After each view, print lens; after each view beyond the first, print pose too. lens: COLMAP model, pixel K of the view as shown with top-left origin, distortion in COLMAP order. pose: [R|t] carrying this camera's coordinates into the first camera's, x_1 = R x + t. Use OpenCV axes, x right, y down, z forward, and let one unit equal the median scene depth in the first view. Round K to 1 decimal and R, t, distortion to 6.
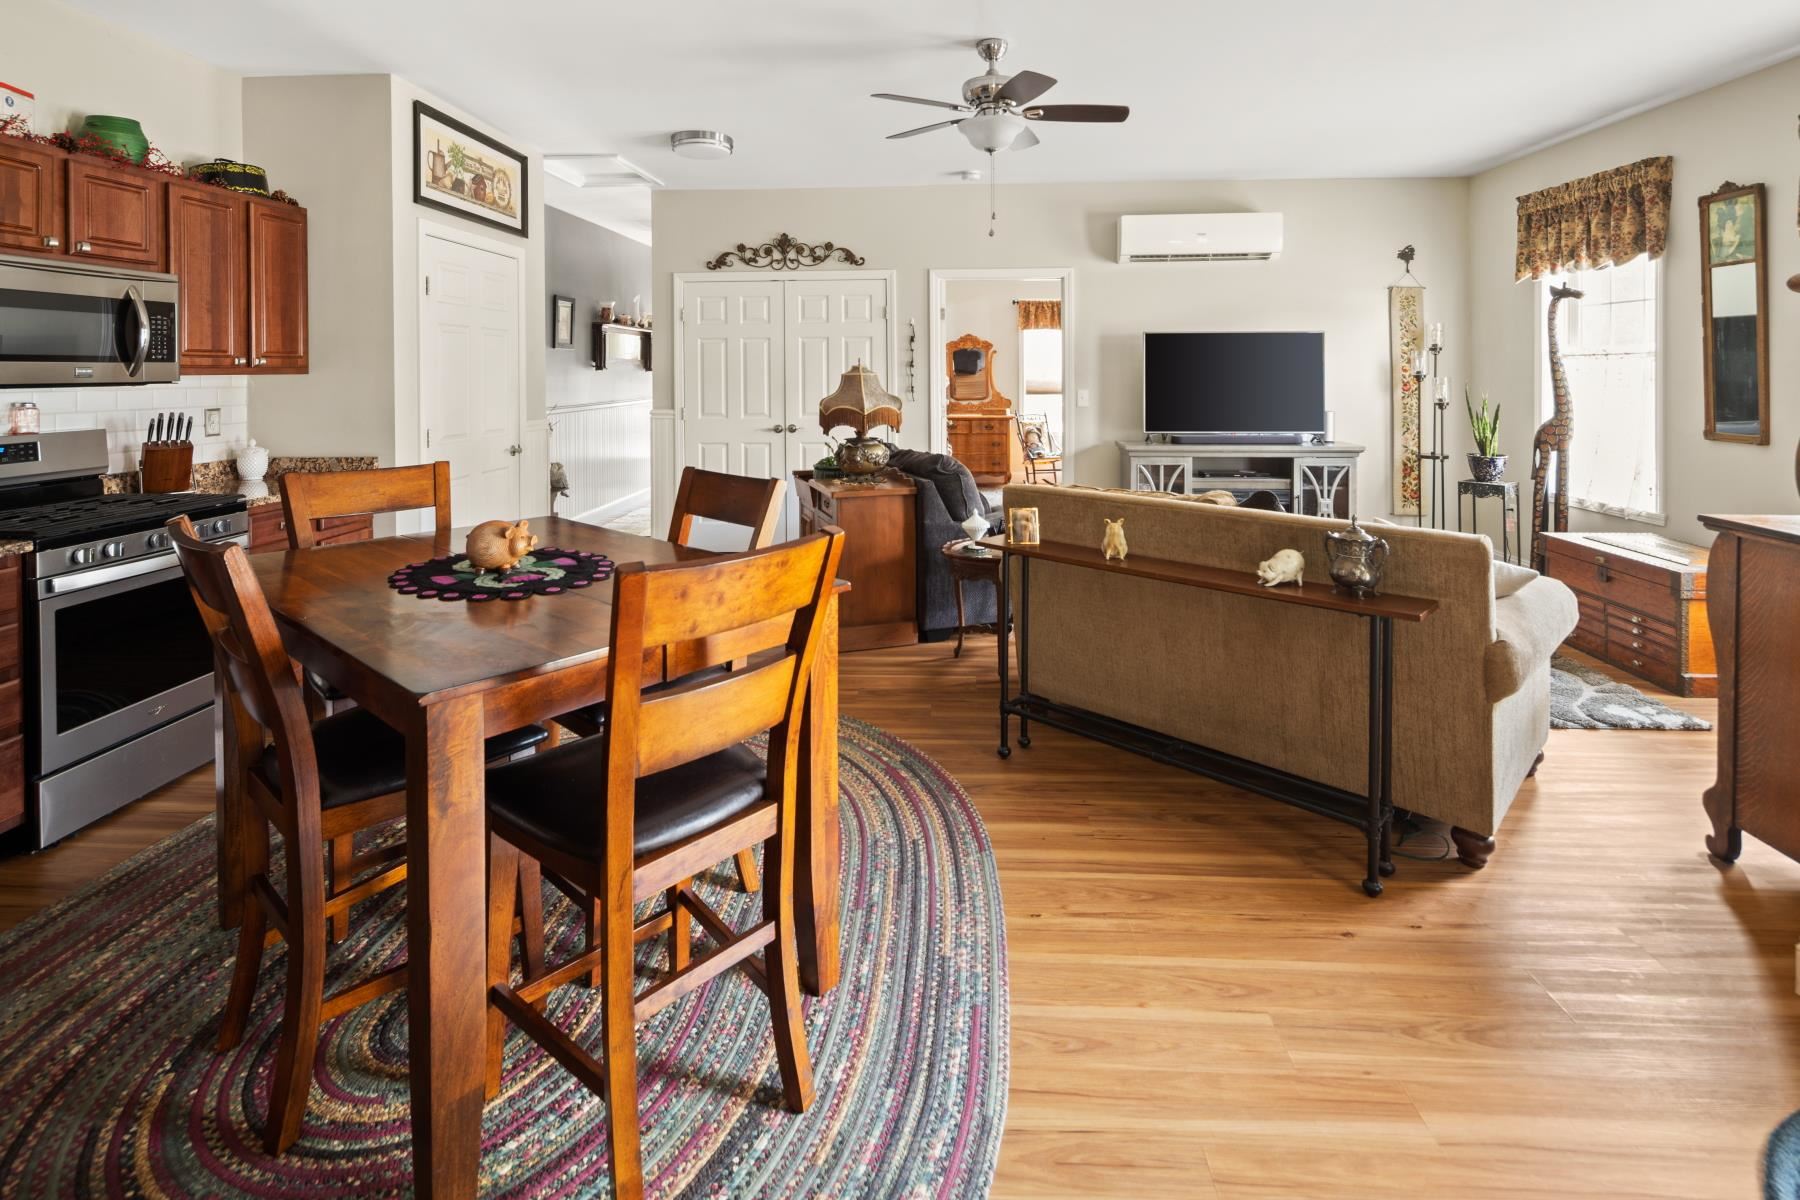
lens RADIAL K [[872.0, 0, 899.9], [0, 872.0, 376.3], [0, 0, 1]] dist [0.005880, -0.004995]
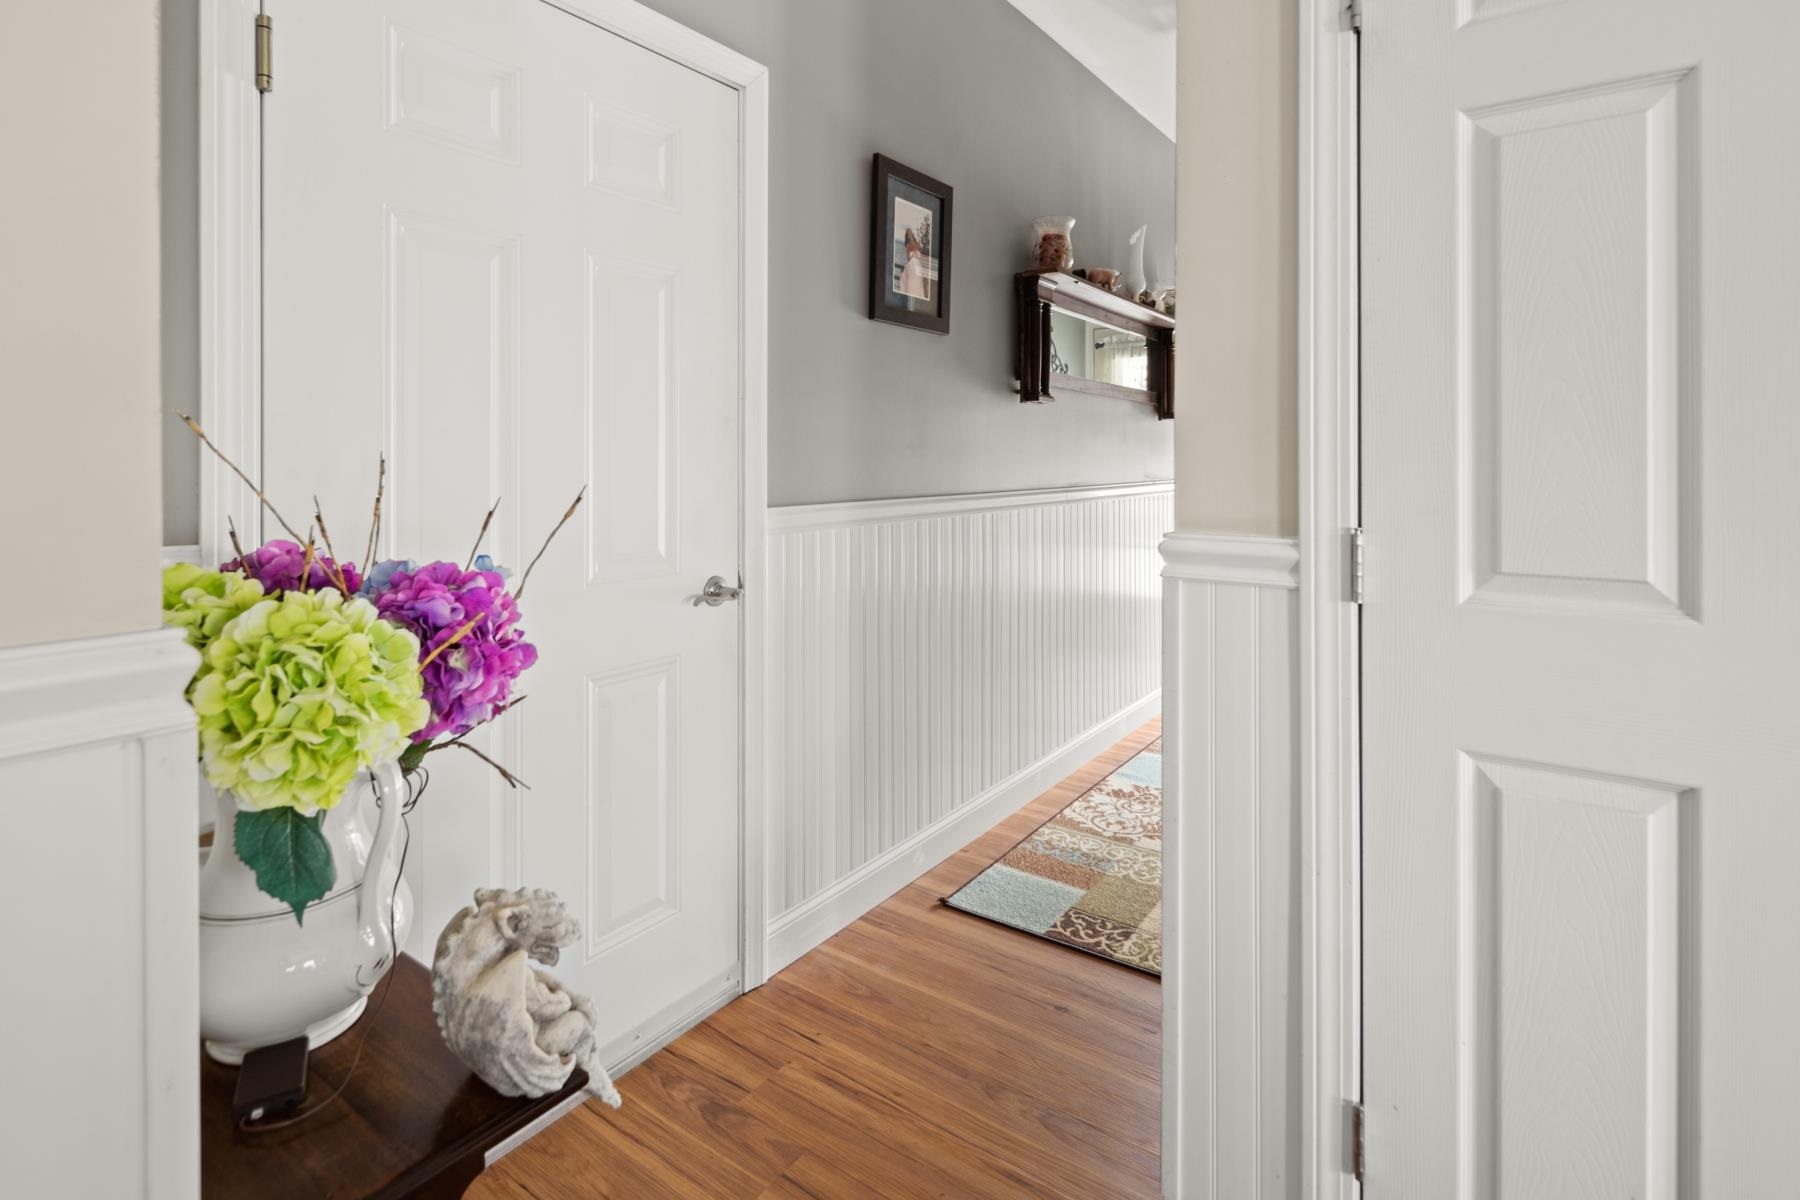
lens RADIAL K [[872.0, 0, 893.5], [0, 872.0, 461.6], [0, 0, 1]] dist [0.005880, -0.004995]
pose [[0.830618, 0.006774, -0.556801, -0.344268], [-0.007693, 0.999970, 0.000688, 0.034609], [0.556789, 0.003712, 0.830646, 1.220379]]
